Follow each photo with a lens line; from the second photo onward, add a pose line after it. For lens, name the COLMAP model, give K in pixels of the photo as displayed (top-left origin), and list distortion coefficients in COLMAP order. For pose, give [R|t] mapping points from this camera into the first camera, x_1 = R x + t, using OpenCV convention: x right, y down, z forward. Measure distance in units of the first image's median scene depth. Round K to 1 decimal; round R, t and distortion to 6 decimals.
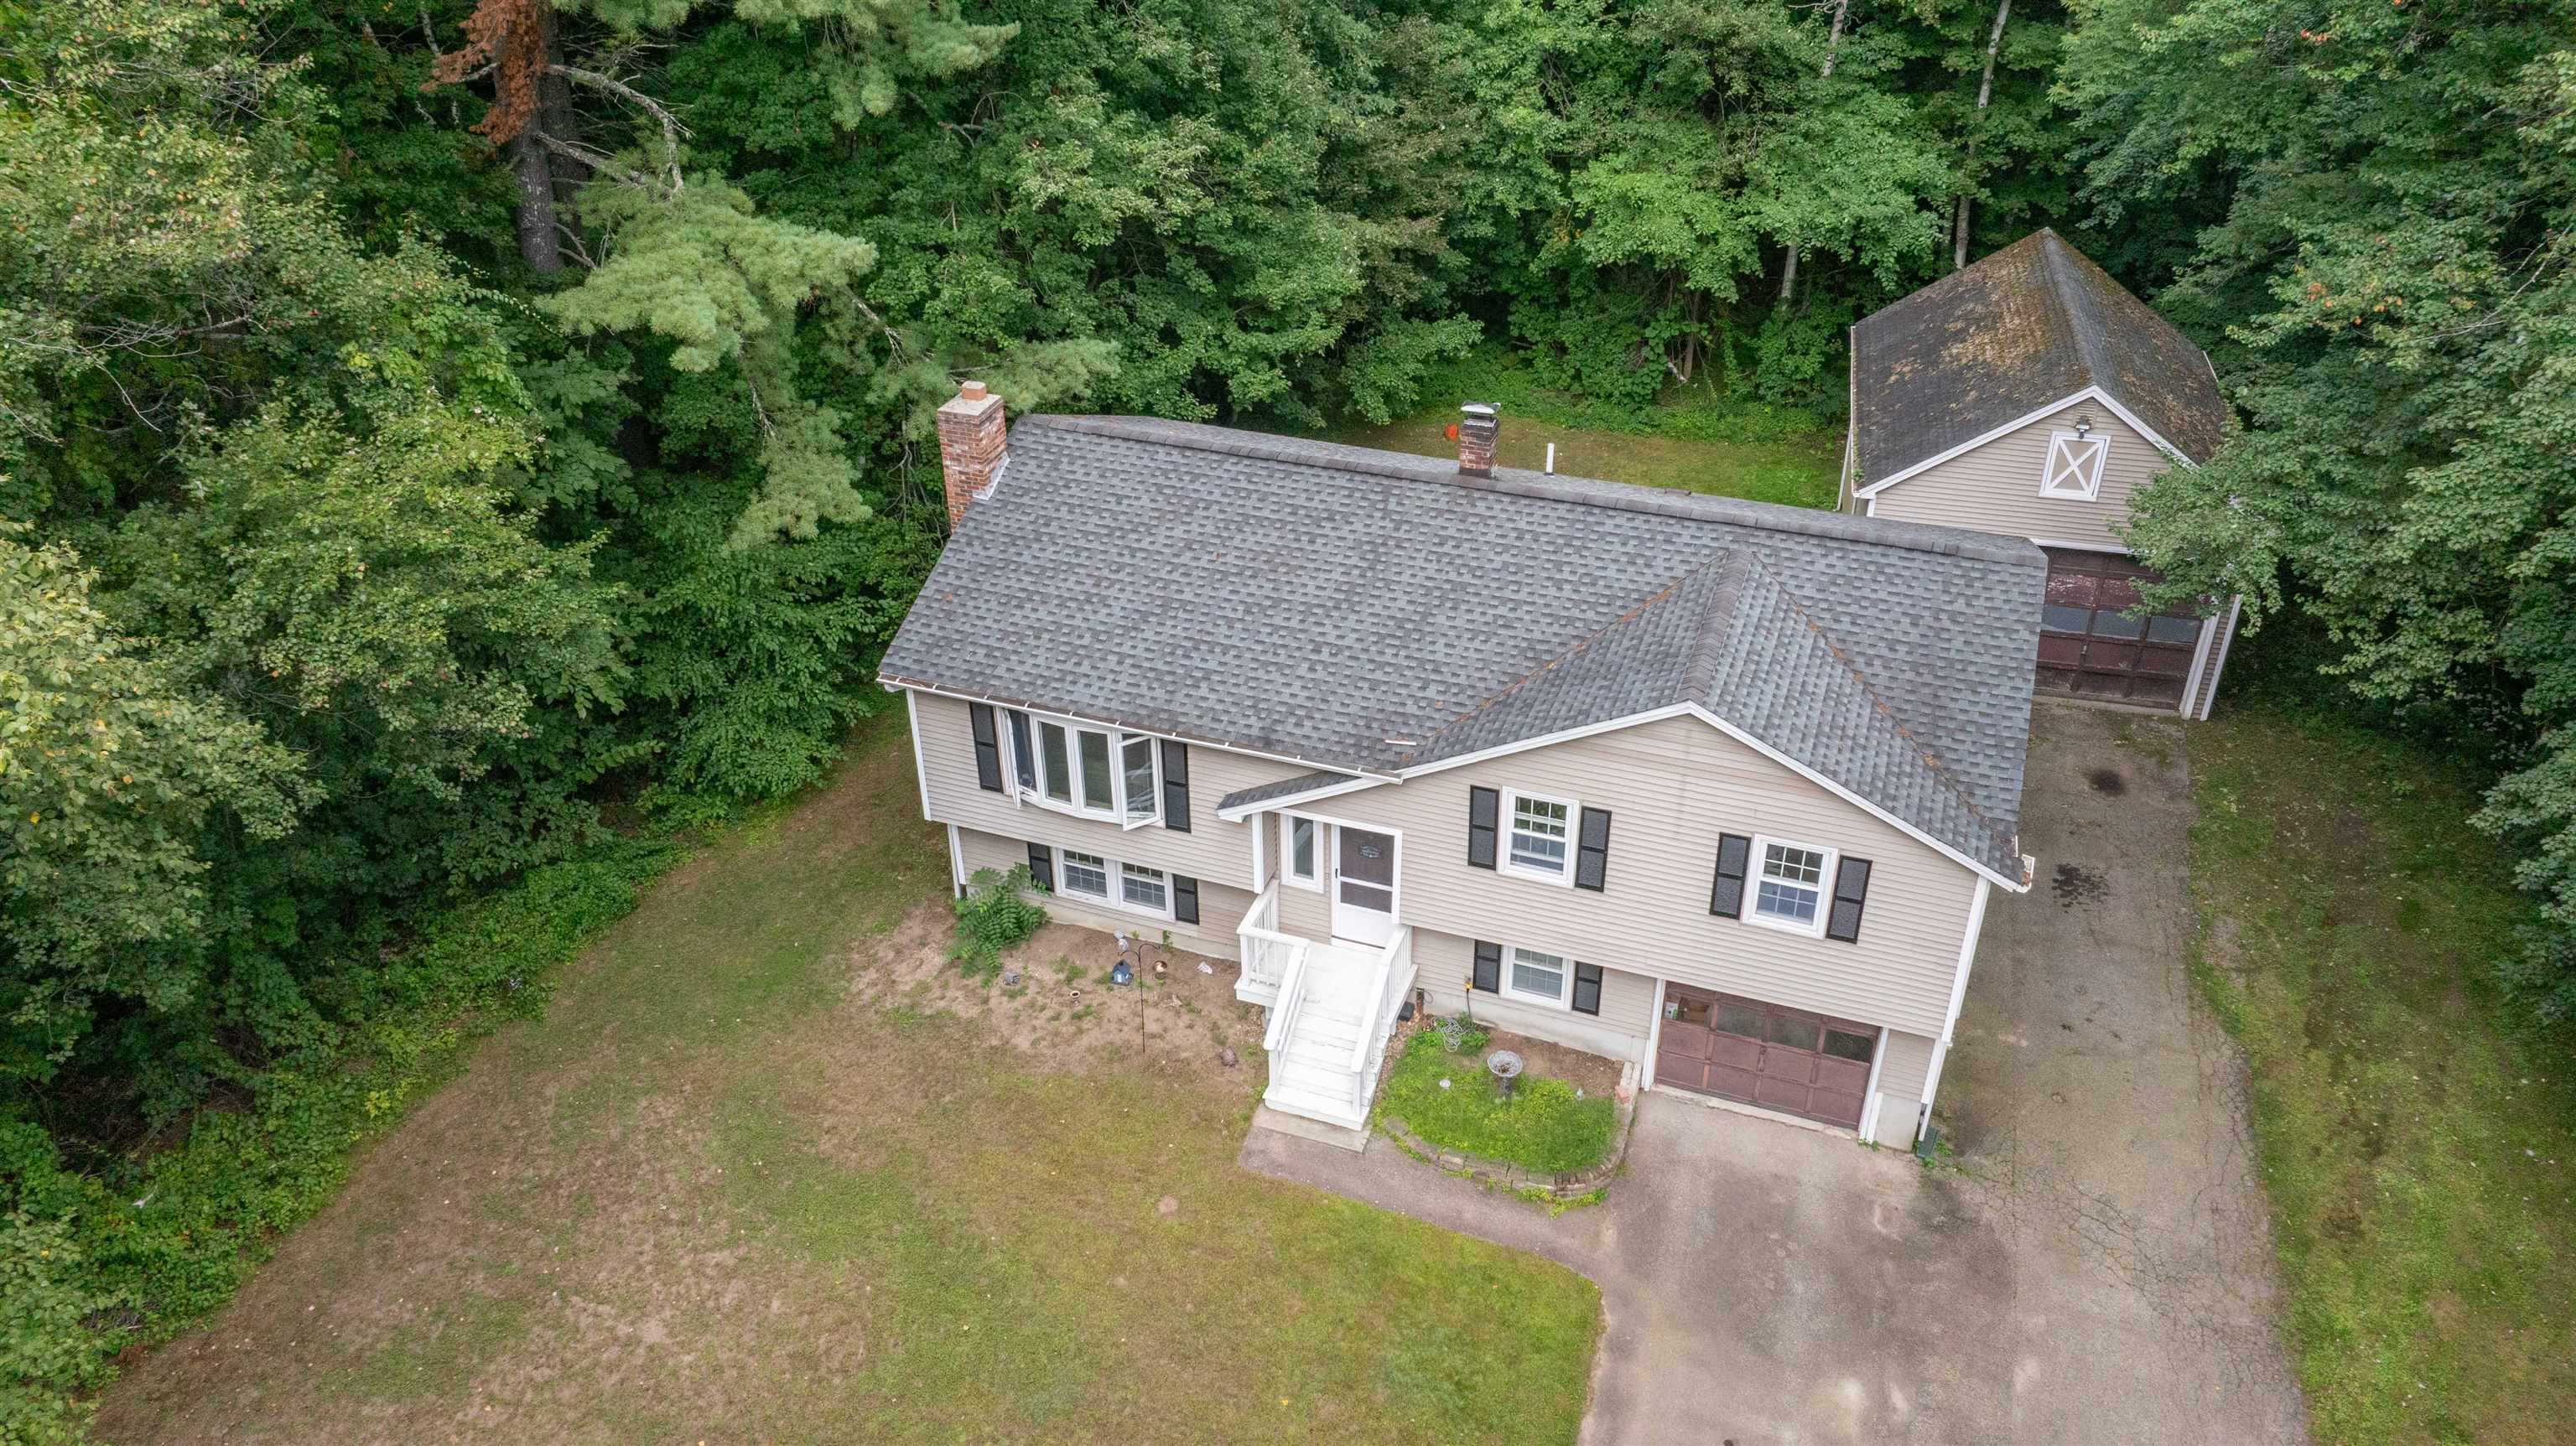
lens RADIAL K [[1811.4, 0, 1306.4], [0, 1811.4, 710.1], [0, 0, 1]] dist [-0.020342, 0.000629]
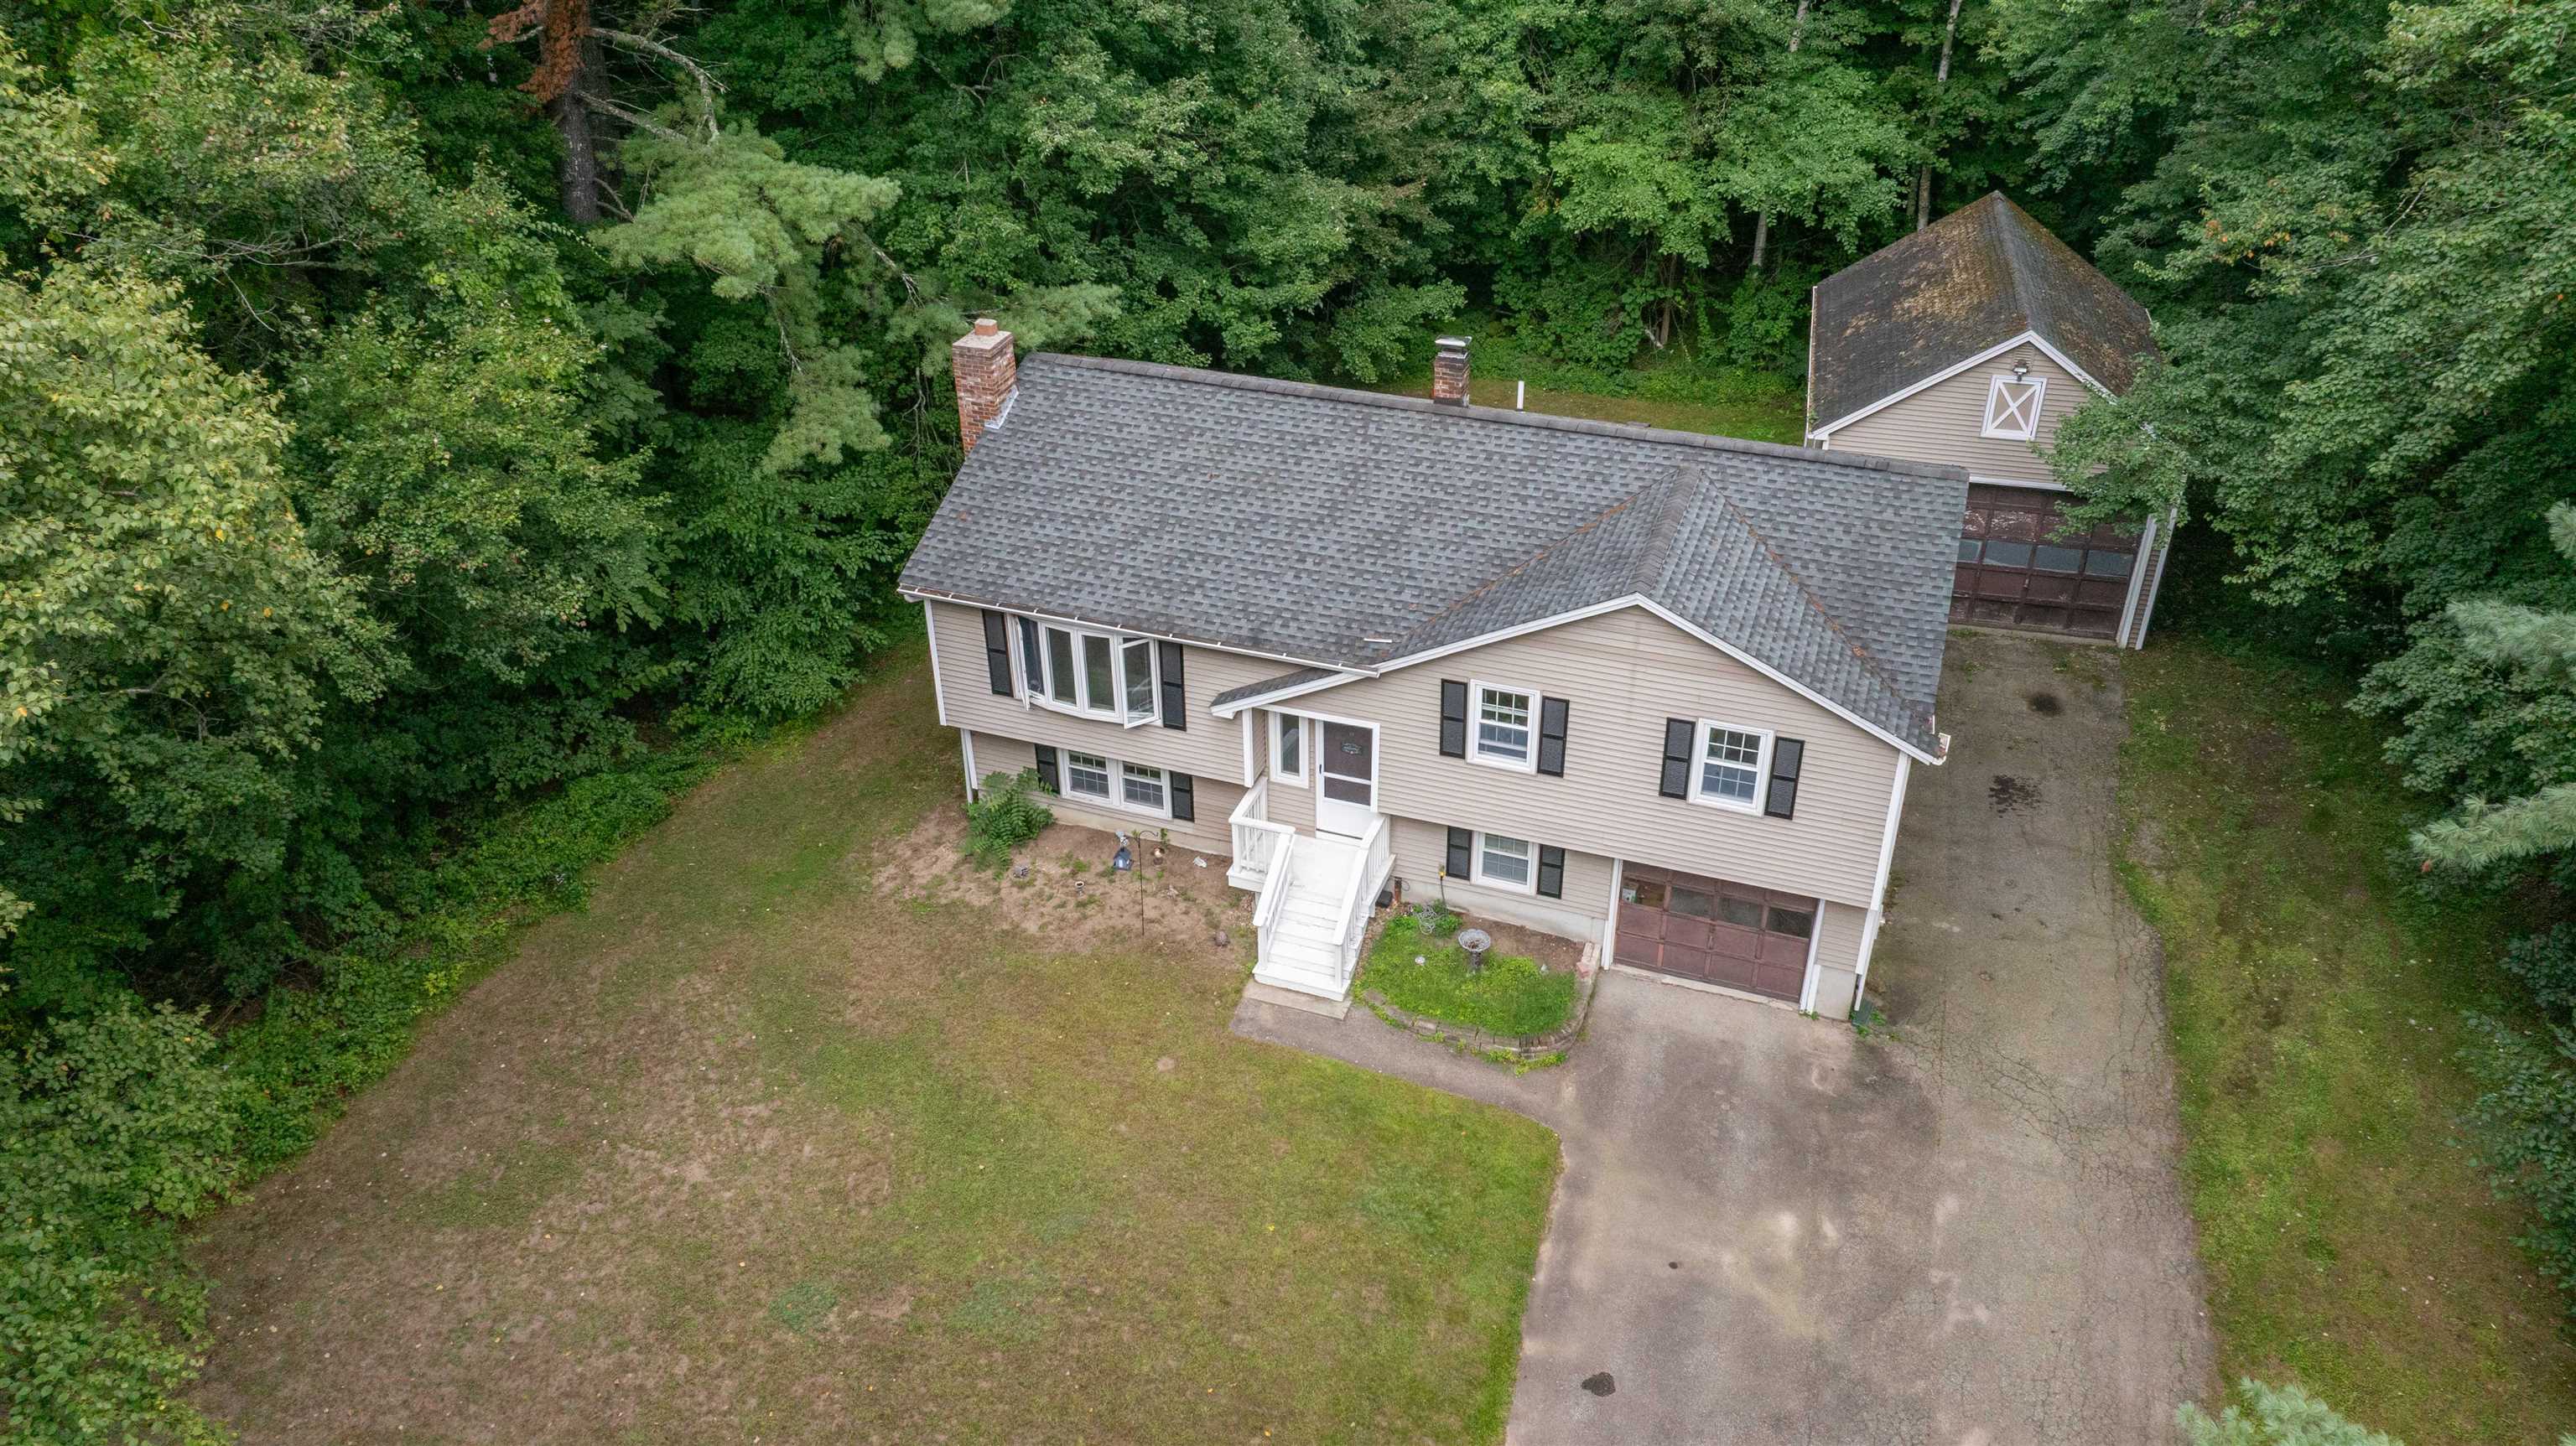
lens RADIAL K [[1809.9, 0, 1307.8], [0, 1809.9, 710.4], [0, 0, 1]] dist [-0.007521, -0.035554]
pose [[0.999999, -0.000521, 0.001460, 0.007547], [0.000520, 1.000000, 0.000384, 0.055414], [-0.001460, -0.000383, 0.999999, -0.087555]]
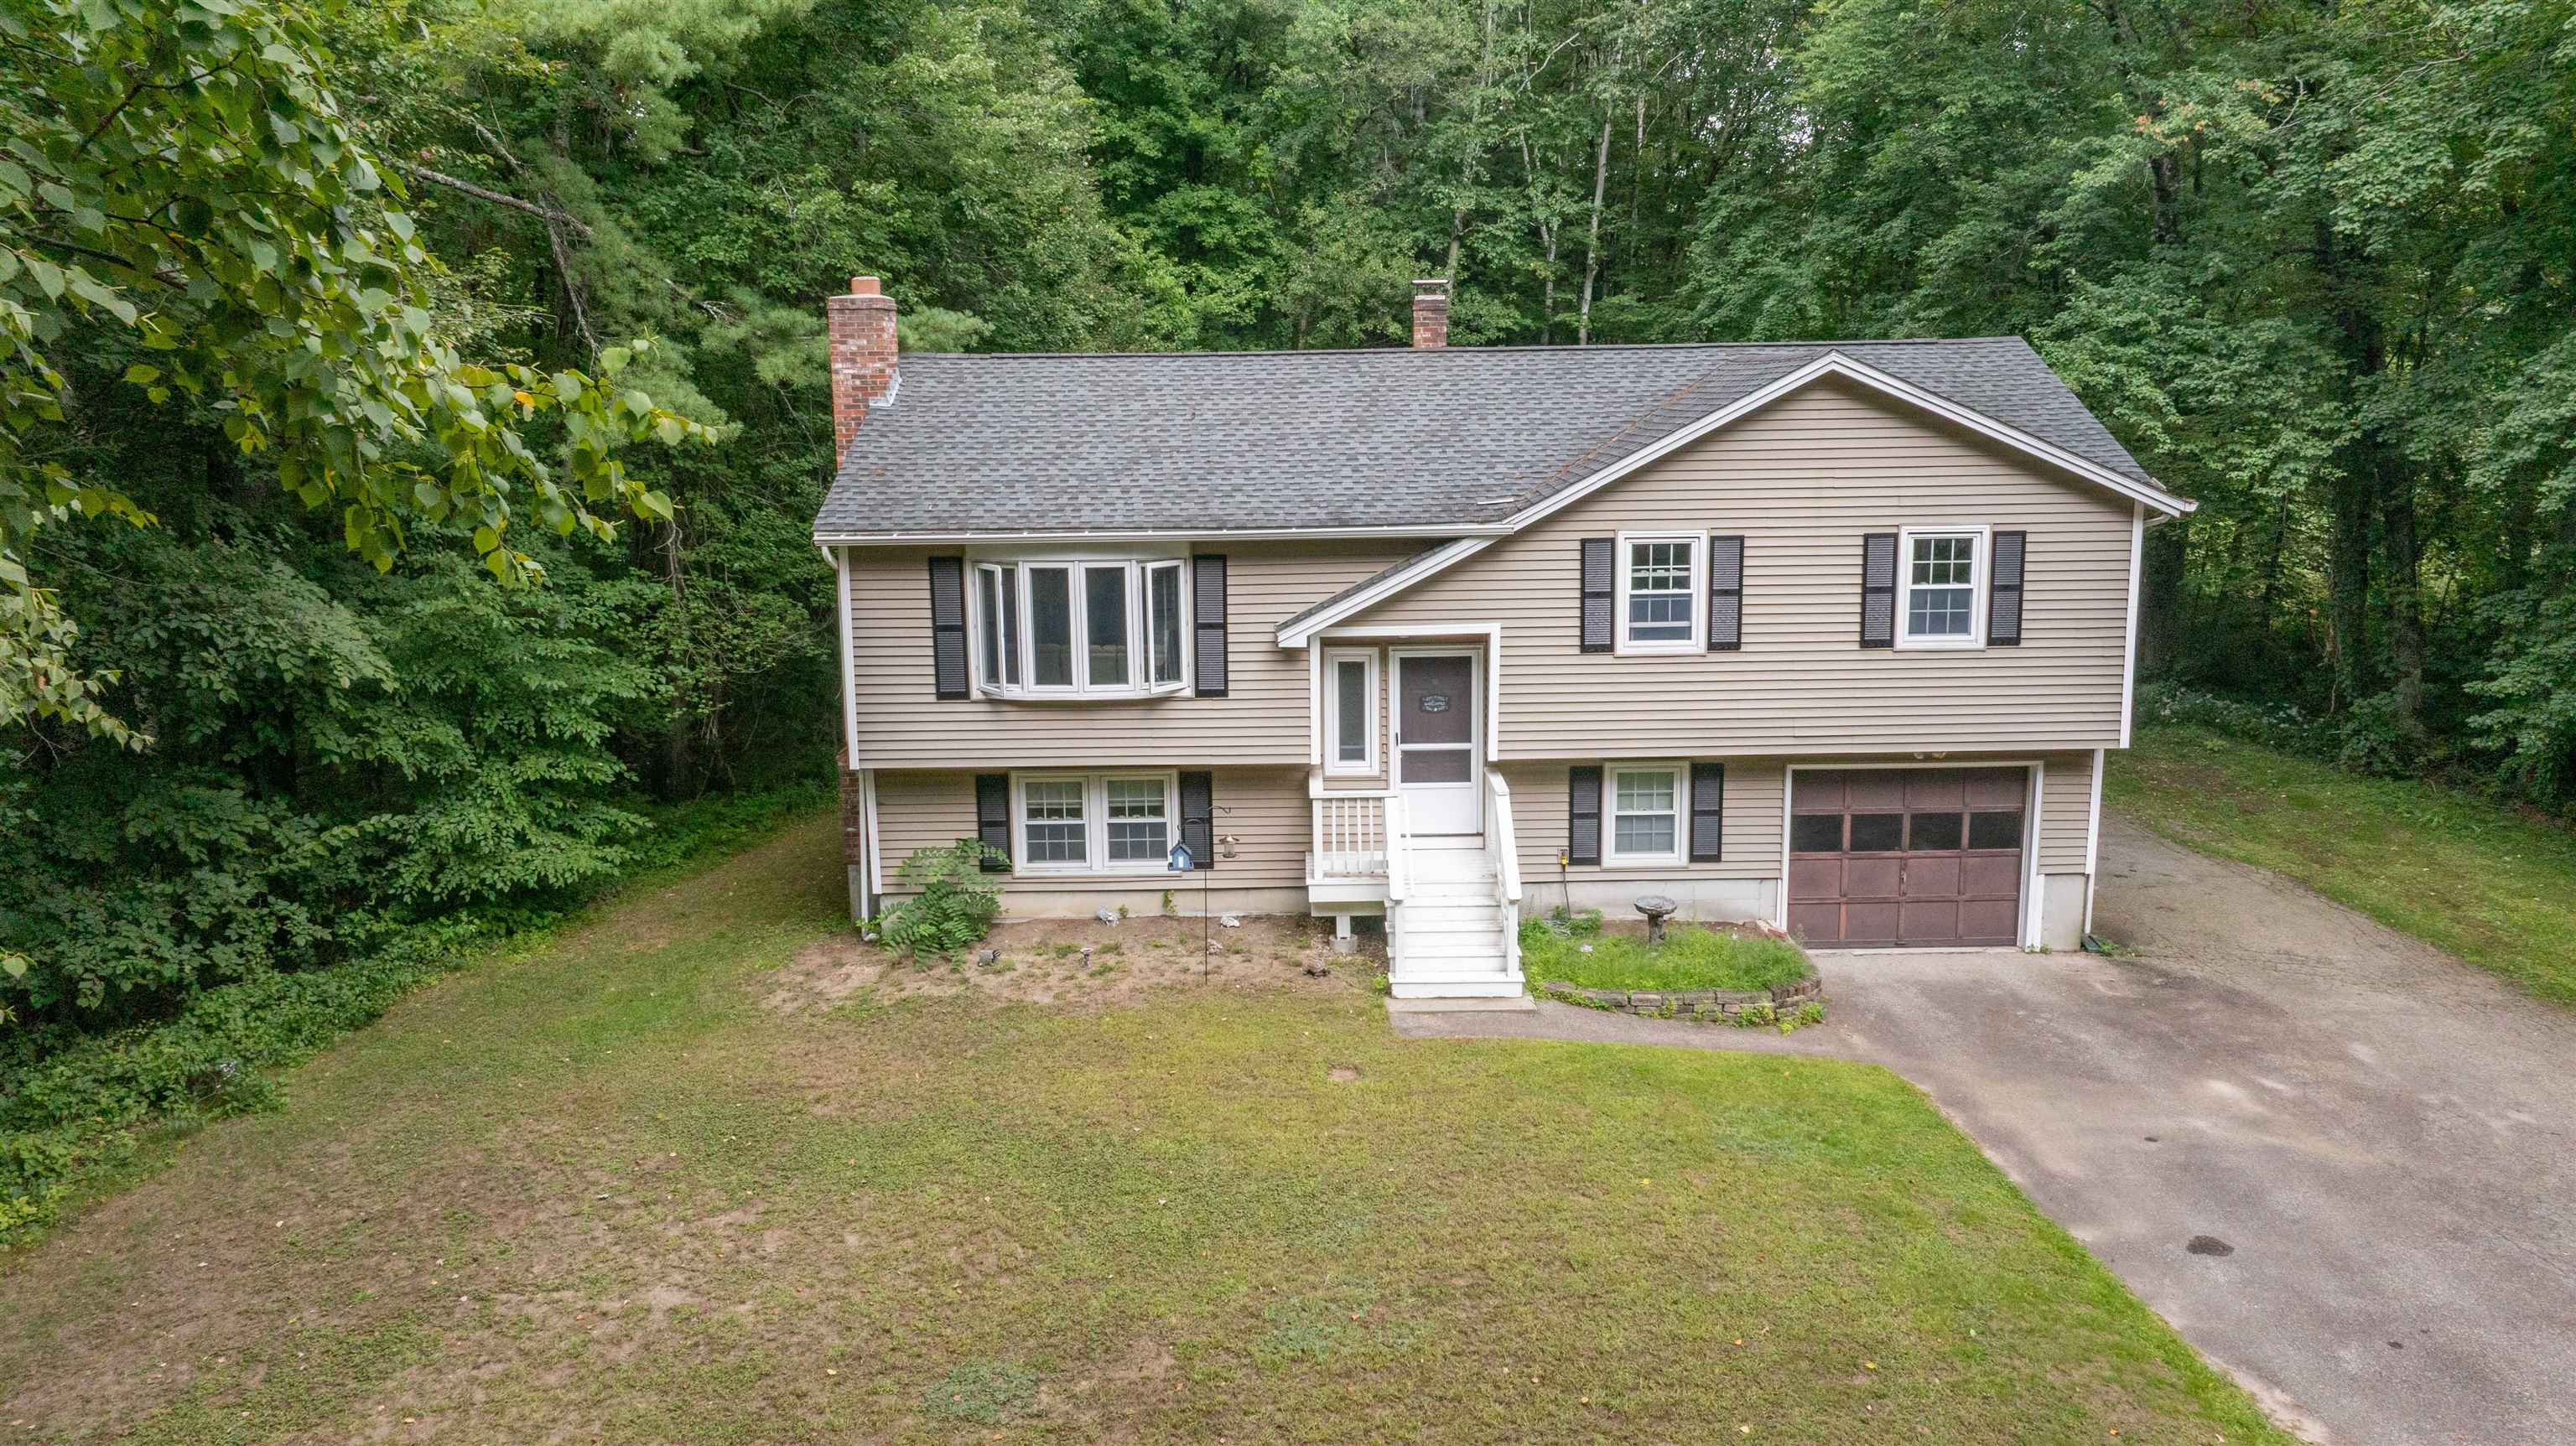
lens RADIAL K [[1811.4, 0, 1306.4], [0, 1811.4, 710.1], [0, 0, 1]] dist [-0.020342, 0.000629]
pose [[0.938257, -0.065358, 0.339708, -0.308674], [0.188283, 0.920283, -0.342971, 0.360600], [-0.290212, 0.385757, 0.875768, 0.282448]]
